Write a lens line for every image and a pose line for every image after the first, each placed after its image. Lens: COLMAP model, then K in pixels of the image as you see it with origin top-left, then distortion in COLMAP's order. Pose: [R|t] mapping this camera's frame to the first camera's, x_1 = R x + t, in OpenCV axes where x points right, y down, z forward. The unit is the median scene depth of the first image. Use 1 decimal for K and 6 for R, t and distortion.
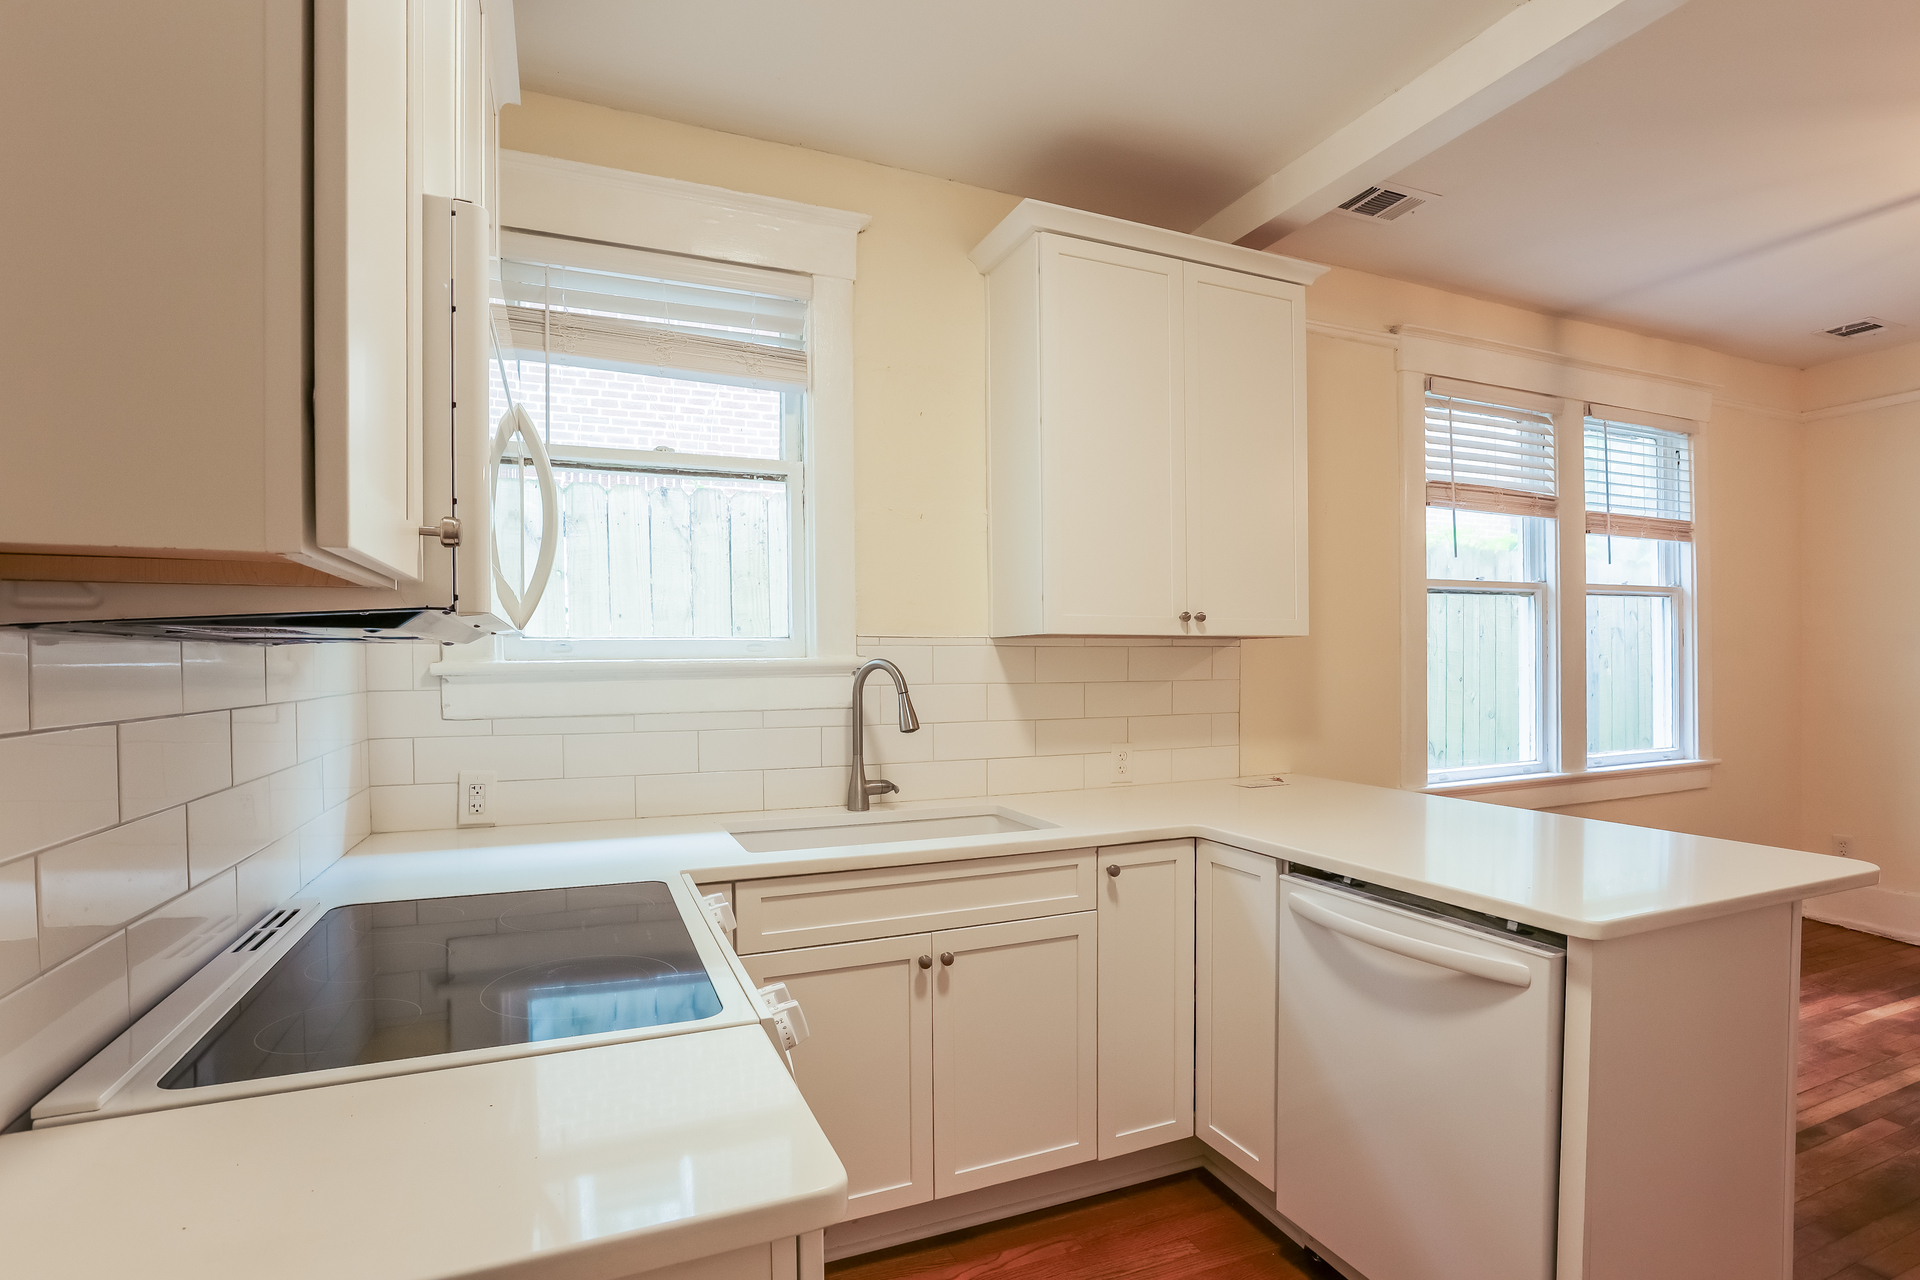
lens RADIAL K [[909.2, 0, 963.2], [0, 909.2, 662.8], [0, 0, 1]] dist [-0.054876, 0.023075]
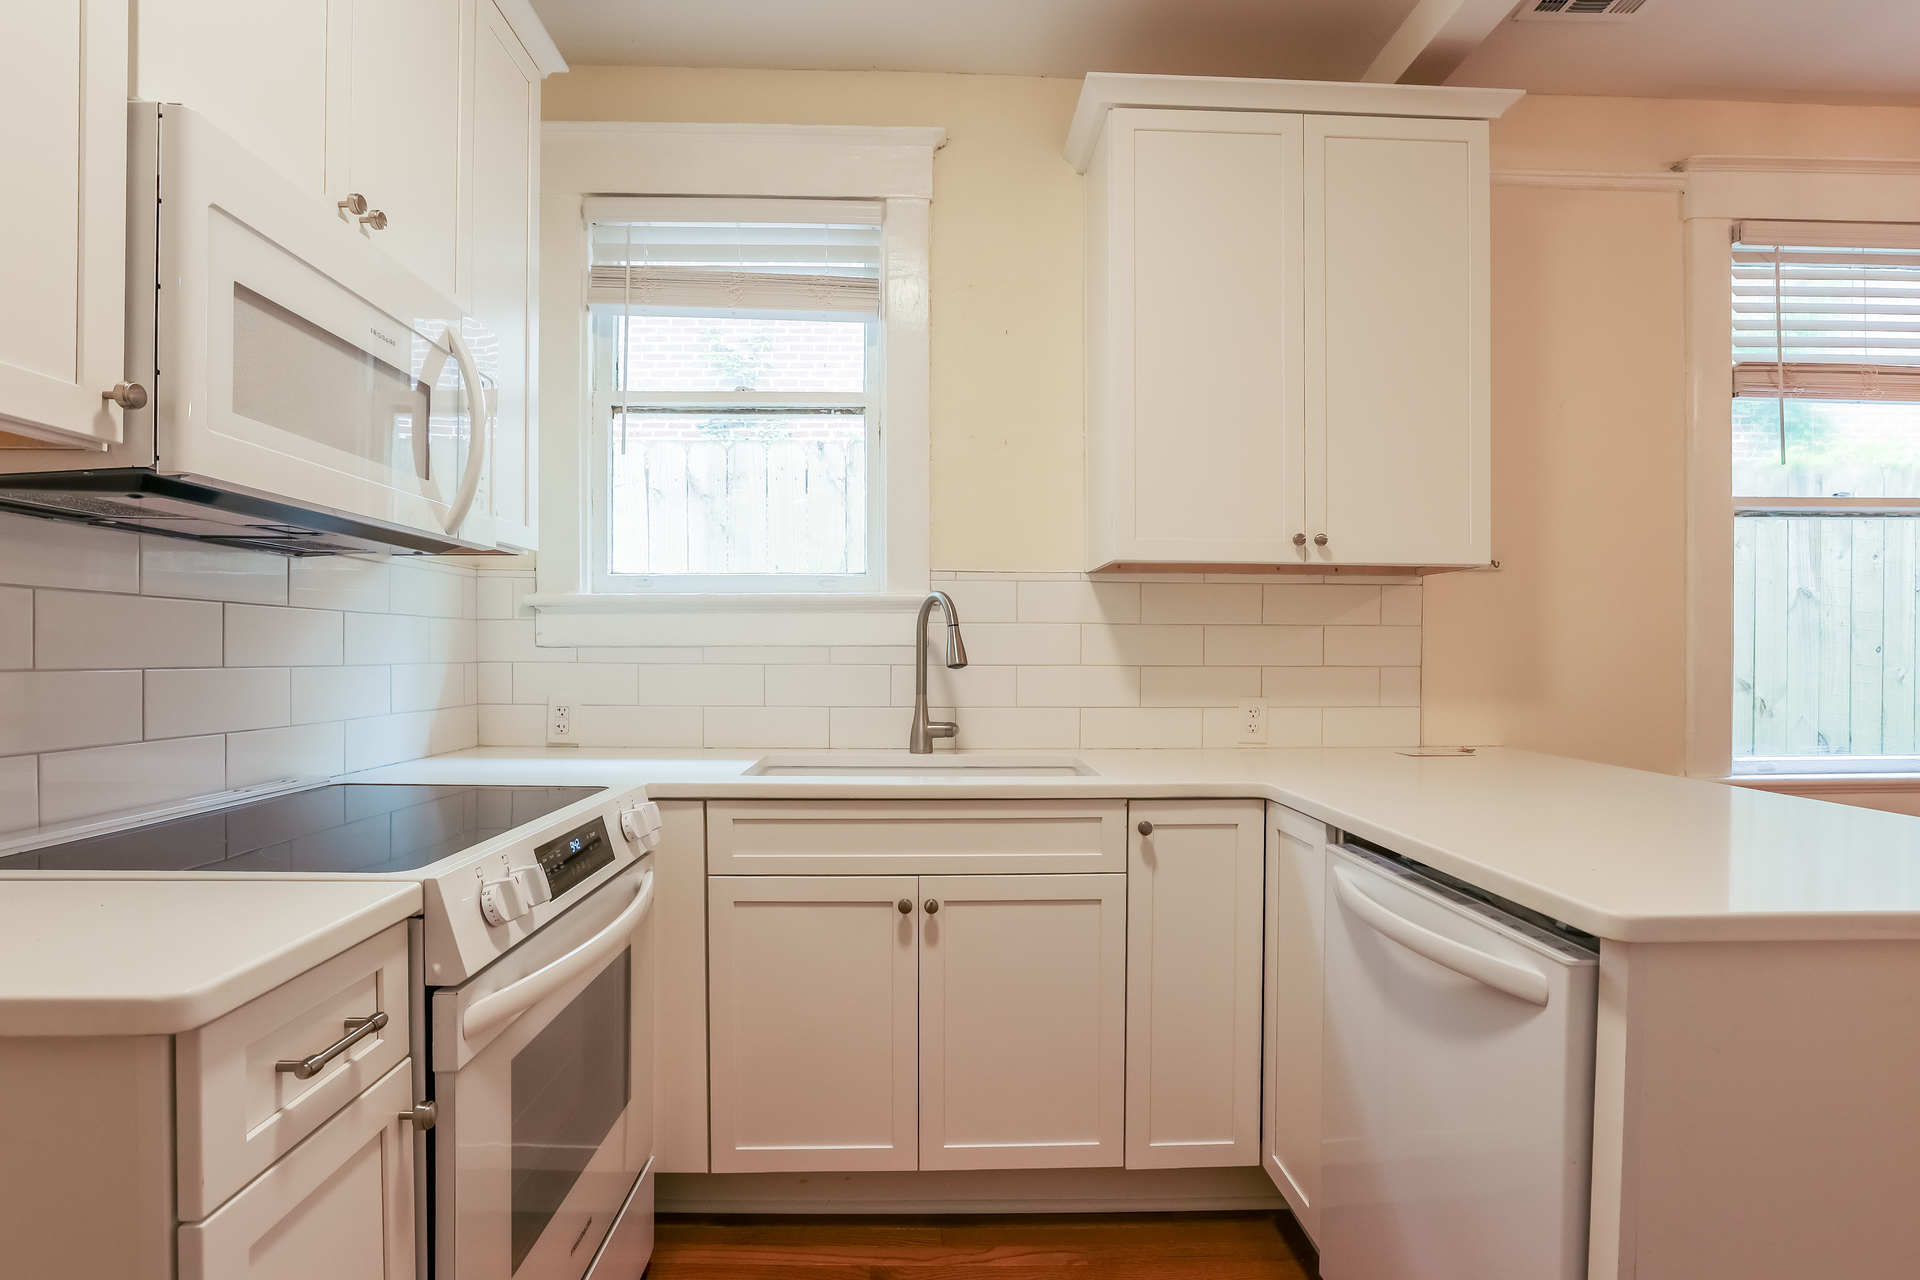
lens RADIAL K [[938.6, 0, 960.0], [0, 938.6, 640.0], [0, 0, 1]] dist [-0.055441, 0.025392]
pose [[0.934833, 0.004501, -0.355059, 0.268098], [-0.008498, 0.999917, -0.009698, 0.053854], [0.354986, 0.012084, 0.934794, 0.100633]]
